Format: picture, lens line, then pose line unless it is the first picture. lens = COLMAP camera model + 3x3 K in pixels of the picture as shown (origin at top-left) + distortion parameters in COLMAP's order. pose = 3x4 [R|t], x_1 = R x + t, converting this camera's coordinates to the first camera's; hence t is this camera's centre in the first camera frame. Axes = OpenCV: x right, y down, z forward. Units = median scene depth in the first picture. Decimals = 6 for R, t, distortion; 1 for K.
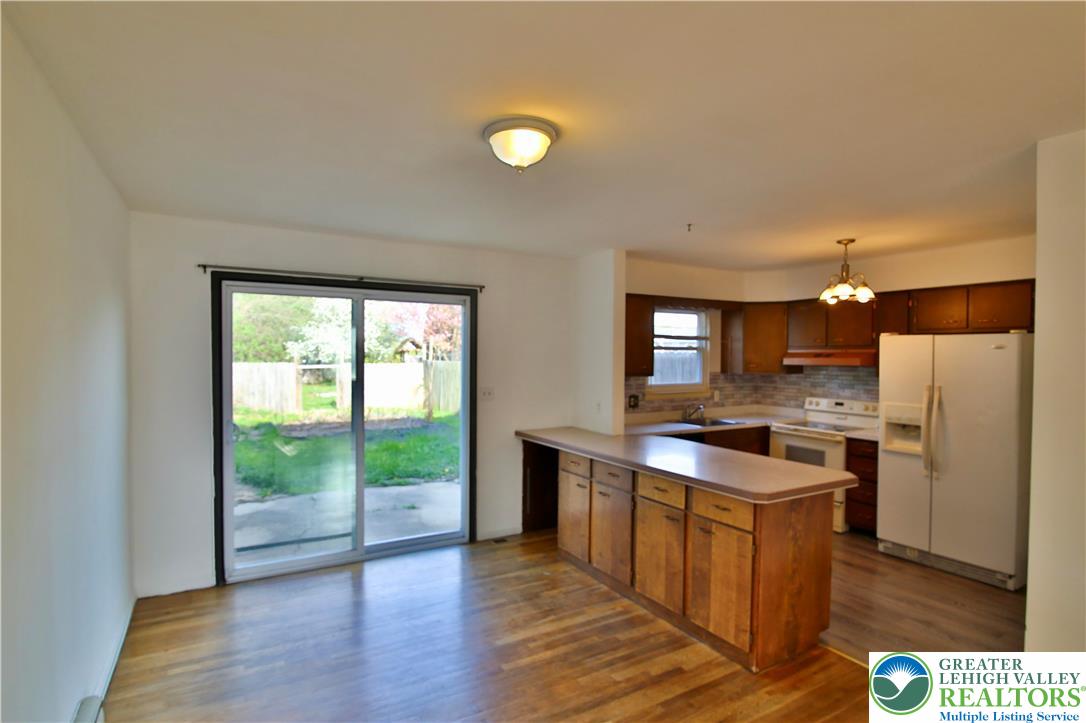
lens RADIAL K [[534.8, 0, 541.9], [0, 534.8, 367.4], [0, 0, 1]] dist [-0.017743, 0.000481]
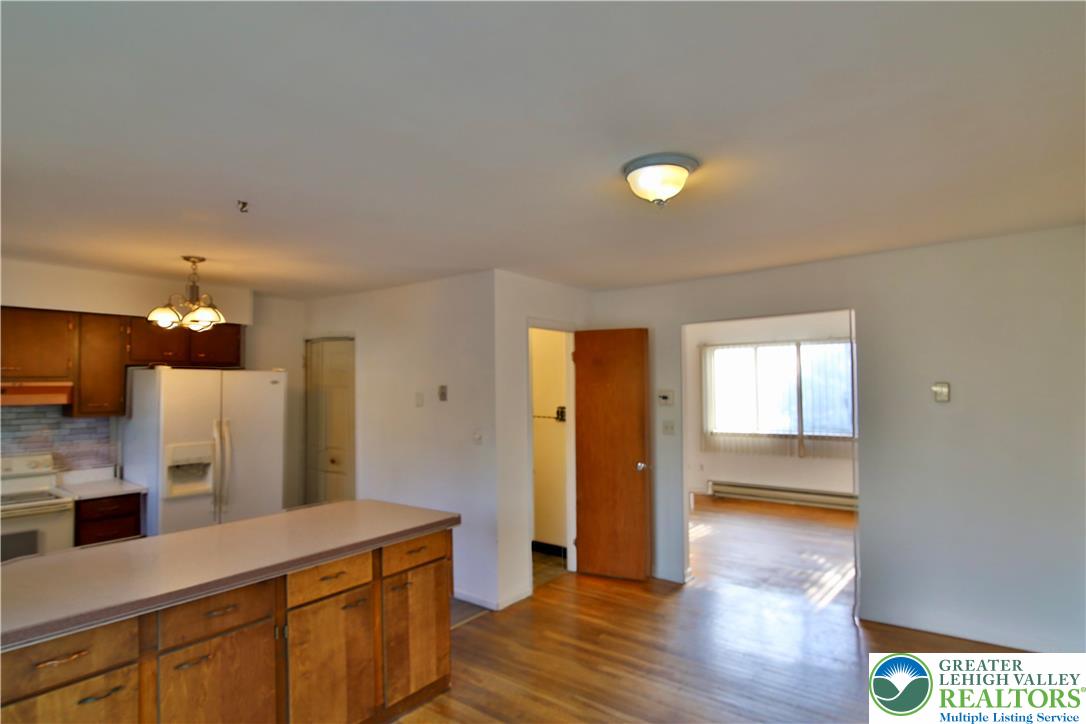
lens RADIAL K [[610.5, 0, 515.3], [0, 610.5, 371.4], [0, 0, 1]] dist [-0.004776, -0.001191]
pose [[-0.379587, 0.023088, 0.924868, -0.537794], [0.031654, 0.999427, -0.011958, -0.026301], [-0.924614, 0.024737, -0.380100, 0.900766]]
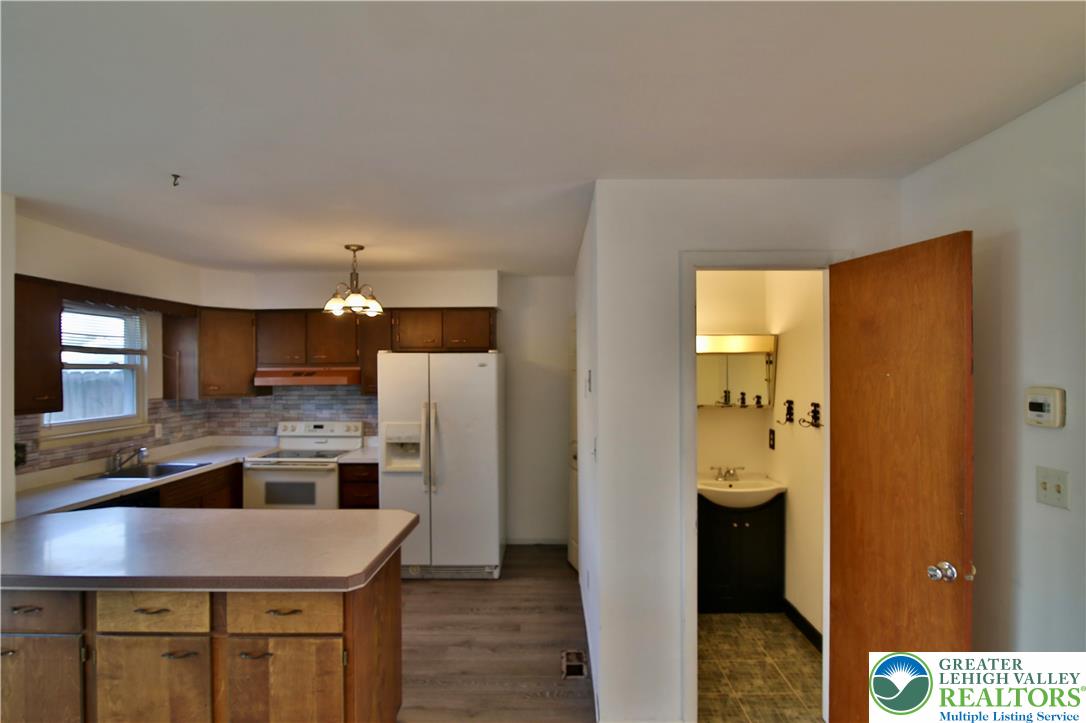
lens RADIAL K [[534.8, 0, 531.1], [0, 534.8, 369.3], [0, 0, 1]] dist [-0.017743, 0.000481]
pose [[0.518274, -0.008307, 0.855174, -0.045617], [0.030178, 0.999508, -0.008580, -0.014572], [-0.854682, 0.030254, 0.518270, 0.284523]]
